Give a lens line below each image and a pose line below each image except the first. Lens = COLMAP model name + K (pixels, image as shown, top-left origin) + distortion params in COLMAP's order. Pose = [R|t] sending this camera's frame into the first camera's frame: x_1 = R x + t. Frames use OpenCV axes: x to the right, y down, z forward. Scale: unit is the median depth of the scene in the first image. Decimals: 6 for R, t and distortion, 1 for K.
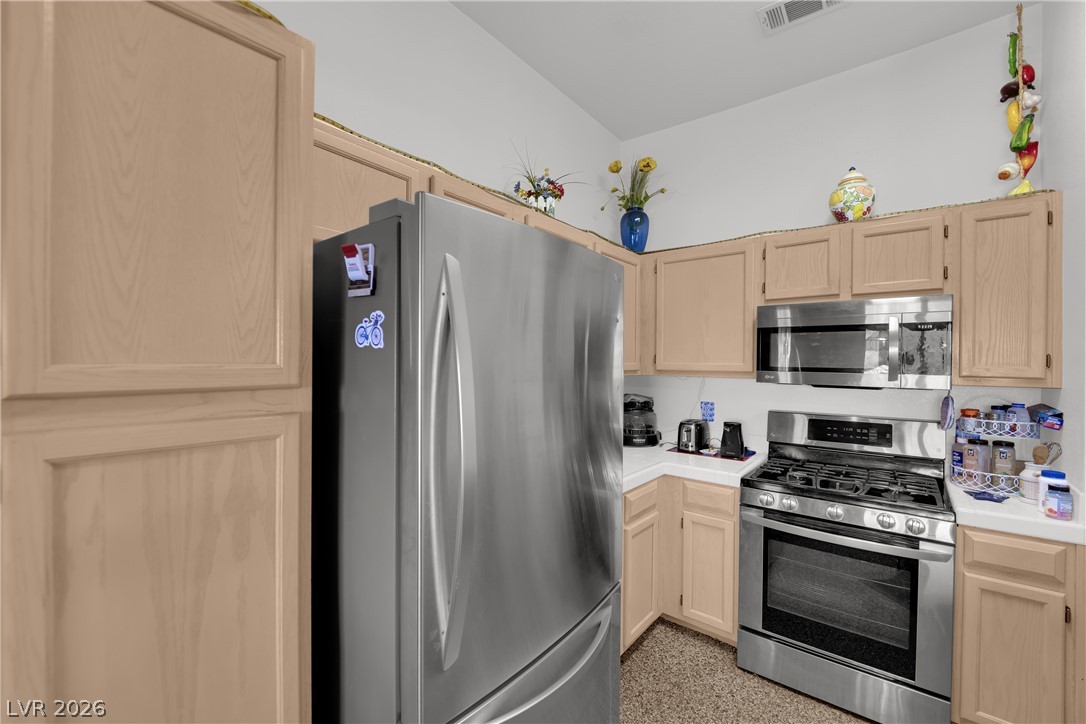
lens RADIAL K [[437.3, 0, 538.5], [0, 437.3, 363.8], [0, 0, 1]] dist [-0.014763, -0.001060]
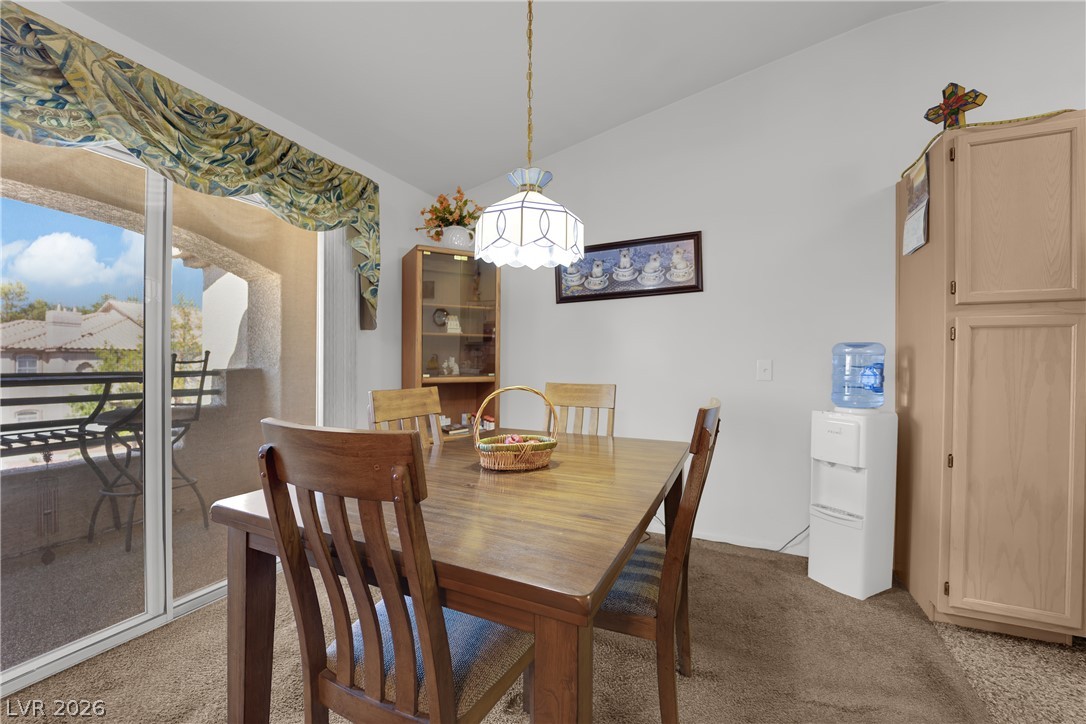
lens RADIAL K [[437.3, 0, 538.5], [0, 437.3, 363.8], [0, 0, 1]] dist [-0.014763, -0.001060]
pose [[0.272707, -0.002621, -0.962093, 0.244828], [-0.011176, 0.999920, -0.005891, 0.161324], [0.962032, 0.012359, 0.272656, -0.767126]]
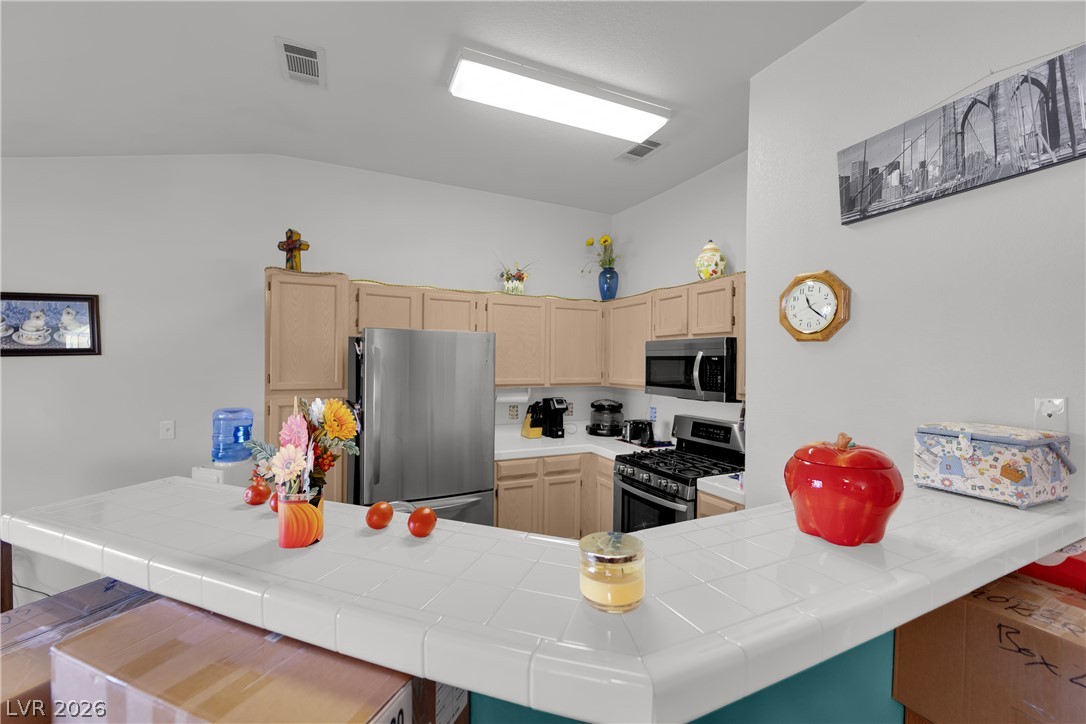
lens RADIAL K [[437.3, 0, 538.5], [0, 437.3, 363.8], [0, 0, 1]] dist [-0.014763, -0.001060]
pose [[0.901180, 0.002458, -0.433438, 0.904833], [-0.006186, 0.999955, -0.007191, -0.049429], [0.433400, 0.009161, 0.901155, -0.527383]]
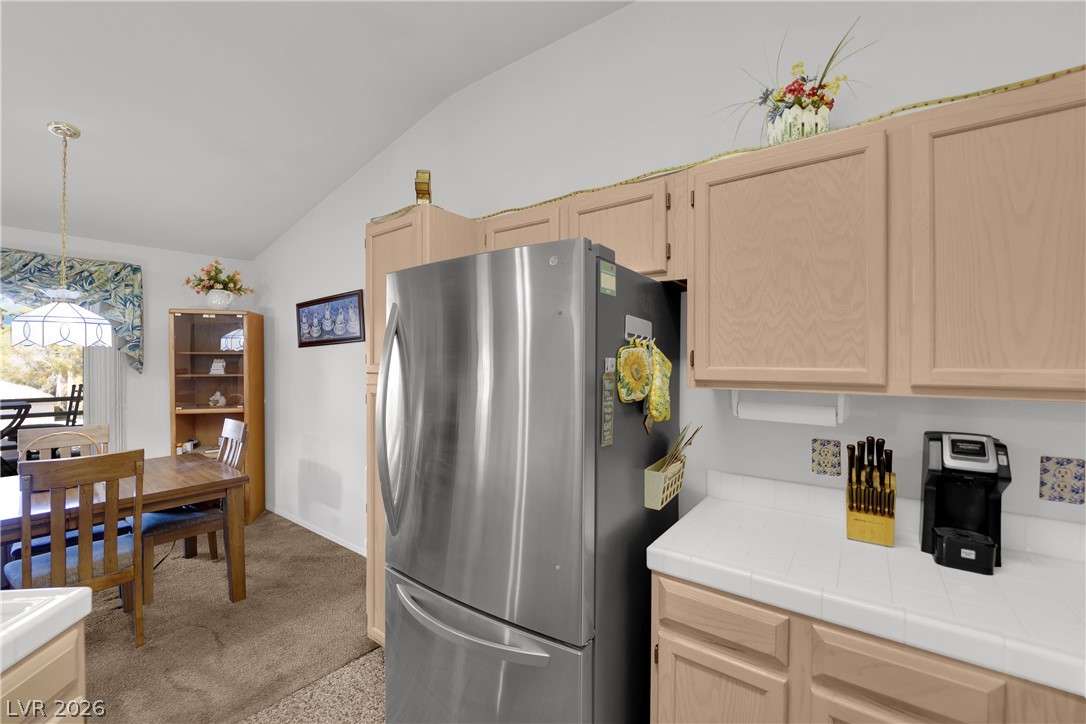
lens RADIAL K [[437.3, 0, 538.5], [0, 437.3, 363.8], [0, 0, 1]] dist [-0.014763, -0.001060]
pose [[0.056744, -0.000364, -0.998389, 0.687992], [-0.010054, 0.999949, -0.000936, -0.001809], [0.998338, 0.010091, 0.056738, 0.635621]]
